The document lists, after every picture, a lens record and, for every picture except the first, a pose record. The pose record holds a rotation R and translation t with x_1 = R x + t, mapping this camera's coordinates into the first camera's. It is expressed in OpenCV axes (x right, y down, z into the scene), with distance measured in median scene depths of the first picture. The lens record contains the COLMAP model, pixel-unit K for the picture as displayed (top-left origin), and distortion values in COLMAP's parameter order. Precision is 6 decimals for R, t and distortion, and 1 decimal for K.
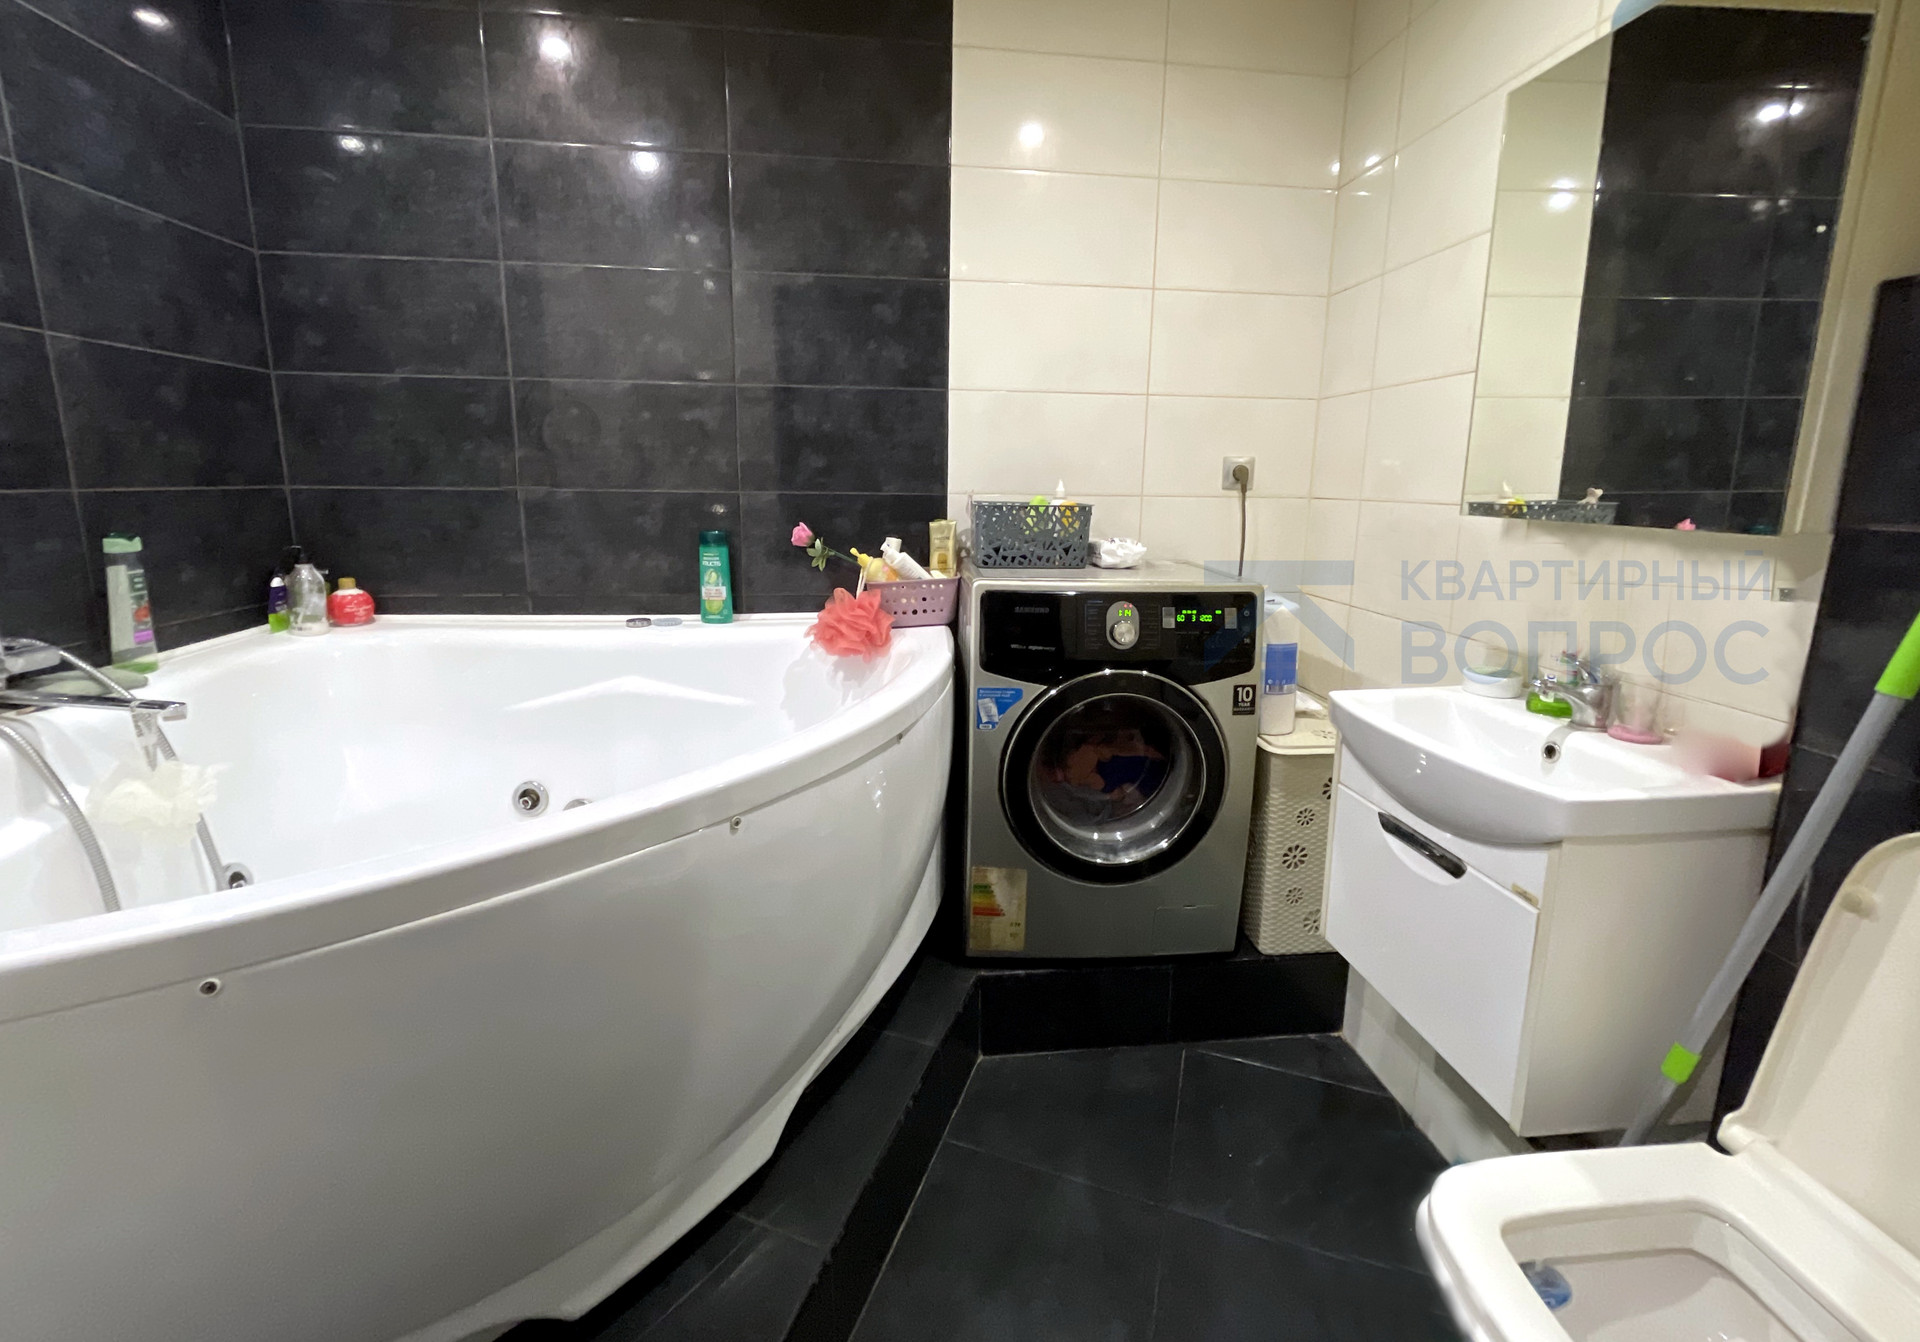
lens RADIAL K [[789.1, 0, 963.3], [0, 789.1, 604.7], [0, 0, 1]] dist [-0.001803, -0.000854]
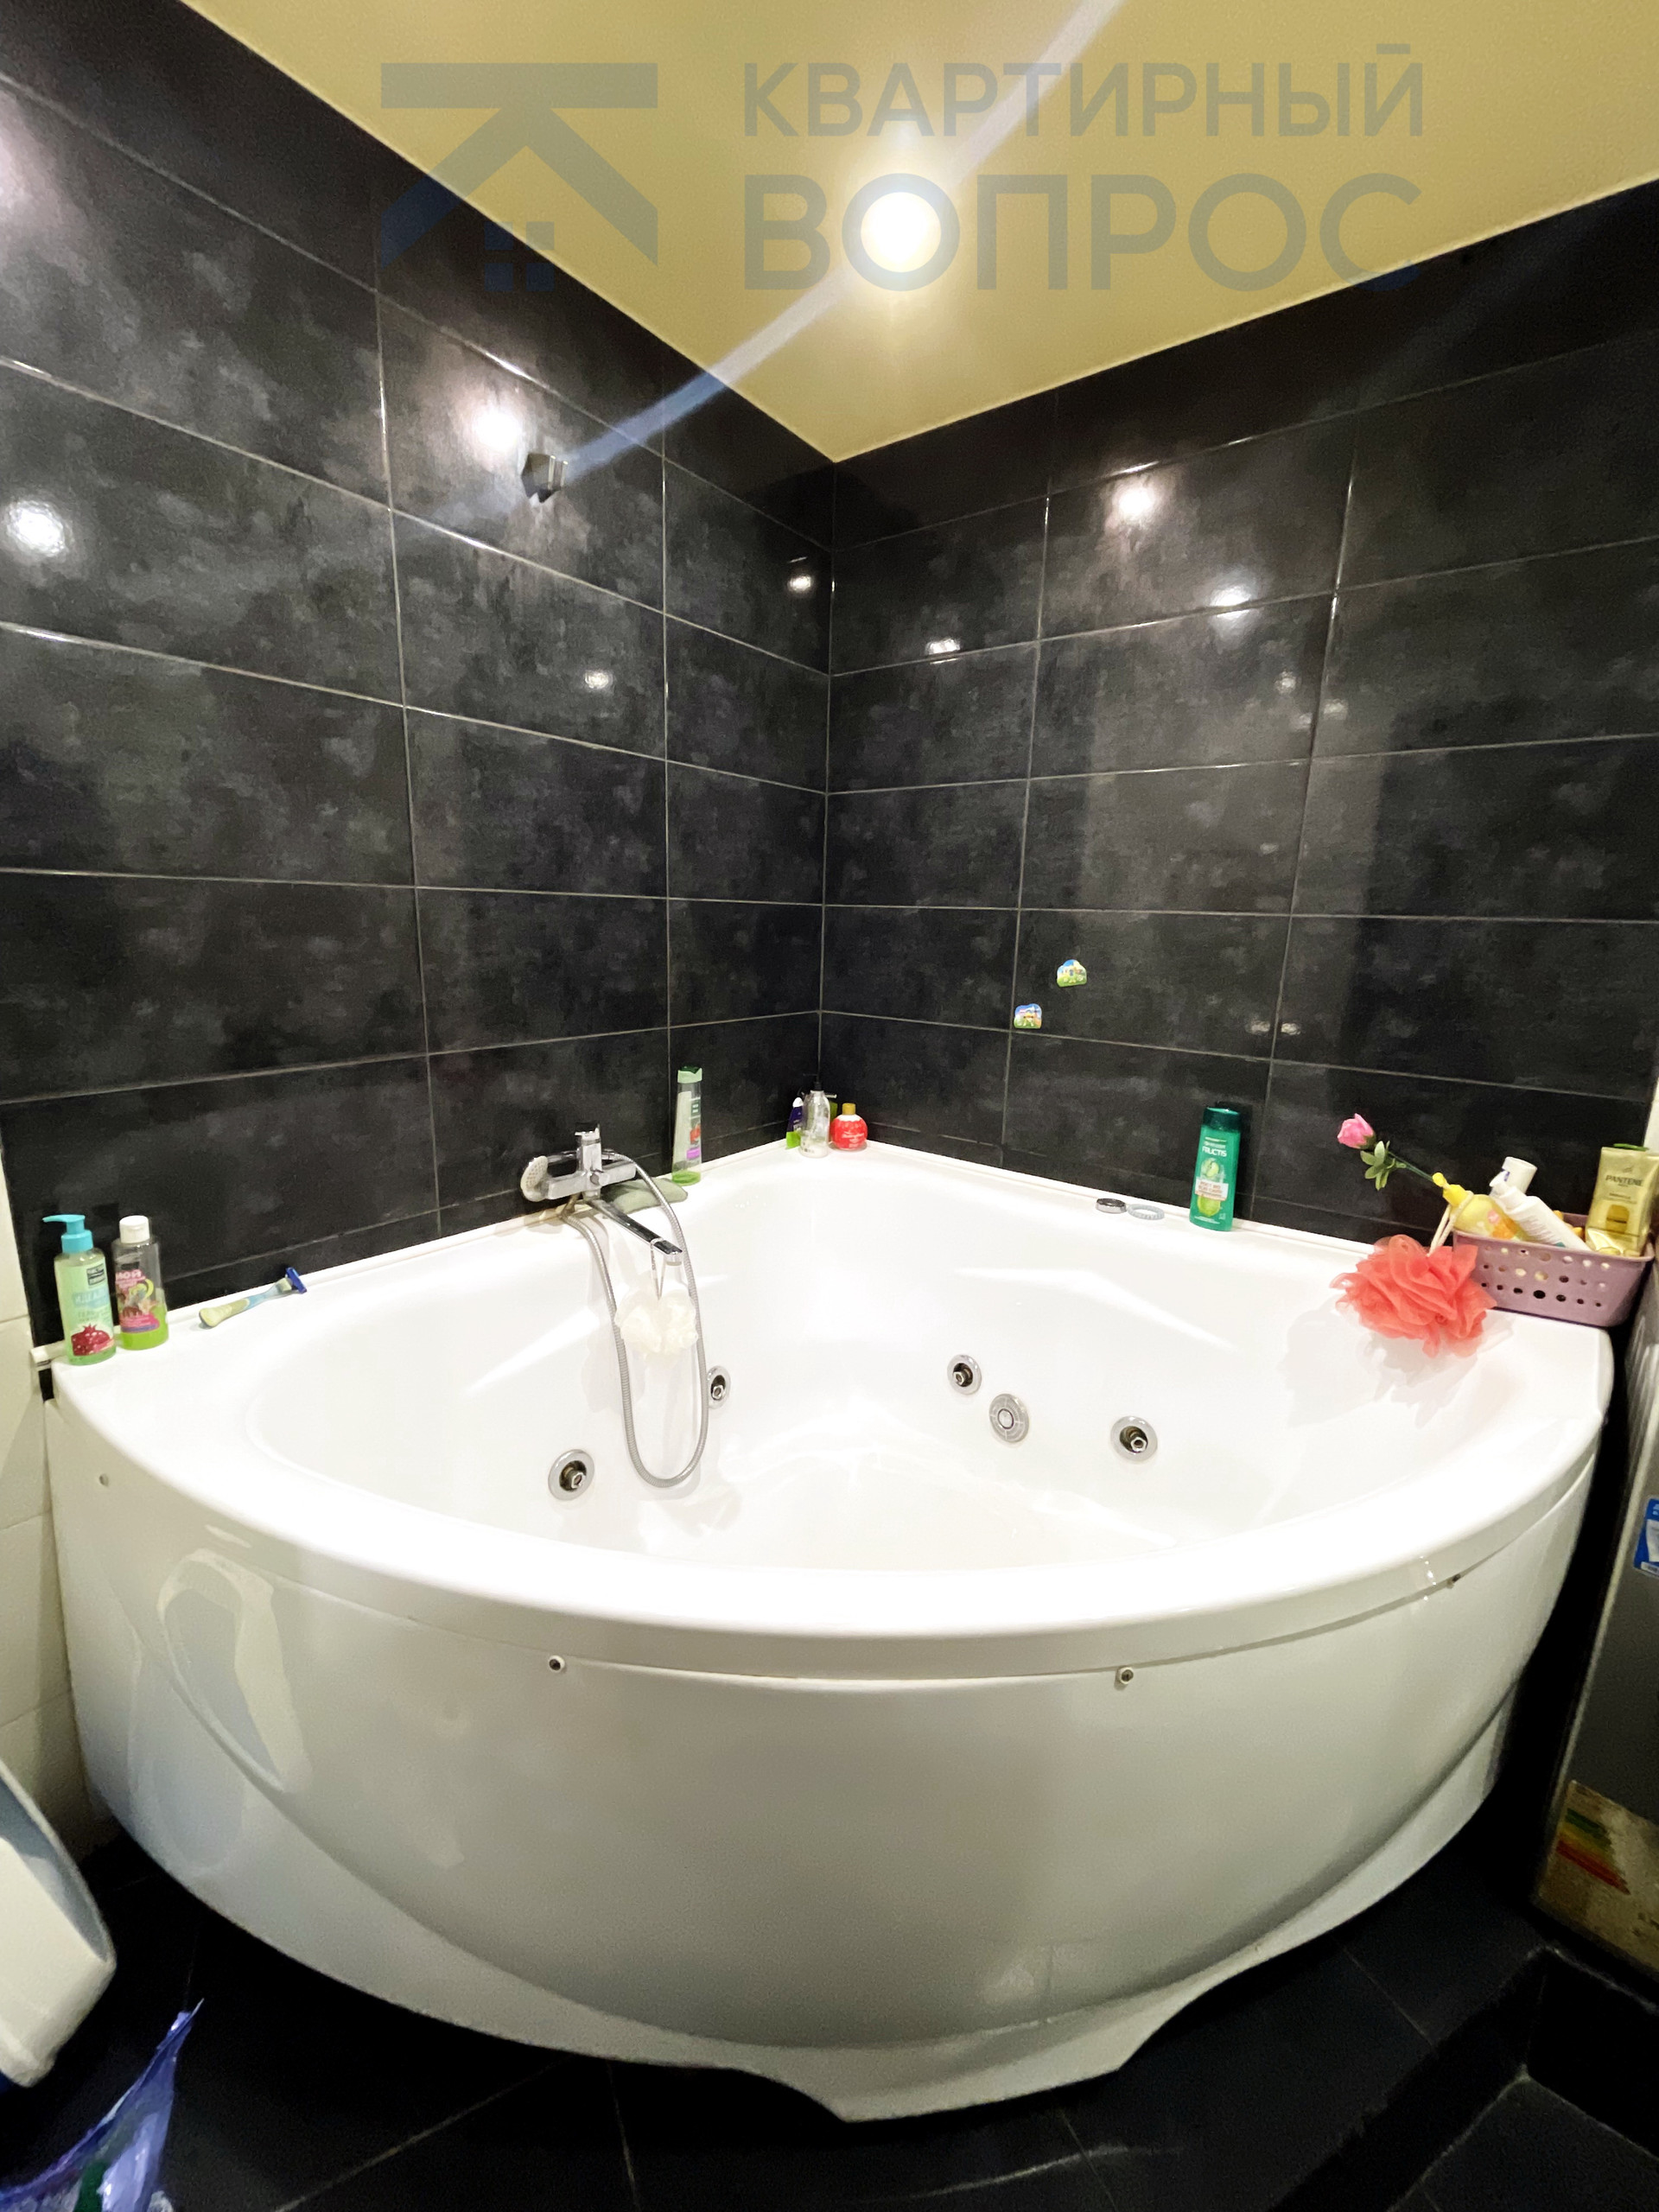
lens RADIAL K [[884.4, 0, 821.4], [0, 884.4, 1094.9], [0, 0, 1]] dist [-0.003148, -0.000702]
pose [[0.713528, 0.152548, -0.683818, -0.016369], [-0.138462, 0.987462, 0.075808, -0.128391], [0.686809, 0.040592, 0.725704, 0.131499]]
